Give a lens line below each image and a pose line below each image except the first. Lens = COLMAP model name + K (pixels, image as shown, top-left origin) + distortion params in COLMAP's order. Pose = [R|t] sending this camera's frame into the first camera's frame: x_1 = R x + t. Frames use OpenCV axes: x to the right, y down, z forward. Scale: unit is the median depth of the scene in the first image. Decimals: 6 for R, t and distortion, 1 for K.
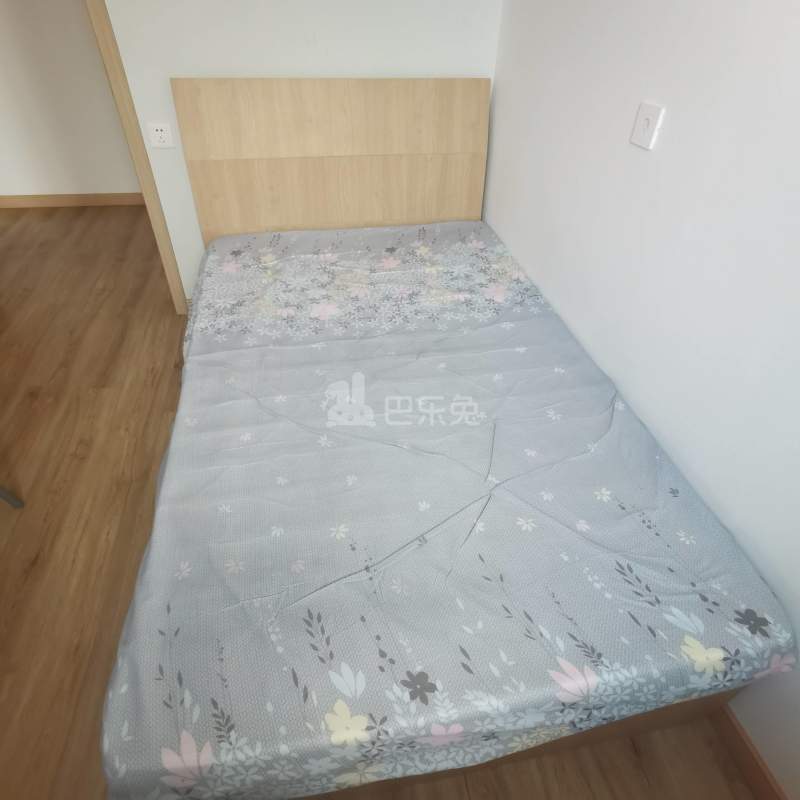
lens RADIAL K [[518.2, 0, 398.5], [0, 518.2, 403.9], [0, 0, 1]] dist [-0.055040, 0.051808]
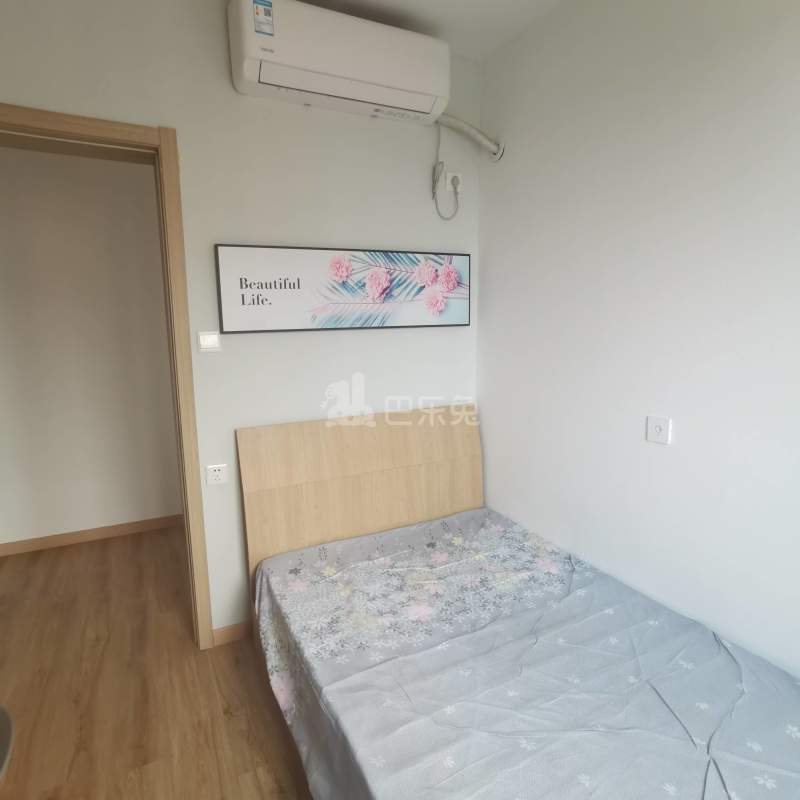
lens RADIAL K [[518.2, 0, 393.5], [0, 518.2, 396.2], [0, 0, 1]] dist [-0.055040, 0.051808]
pose [[0.958330, -0.082893, 0.273372, -0.412331], [0.214278, 0.841456, -0.496021, -0.039907], [-0.188913, 0.533930, 0.824155, -0.075660]]
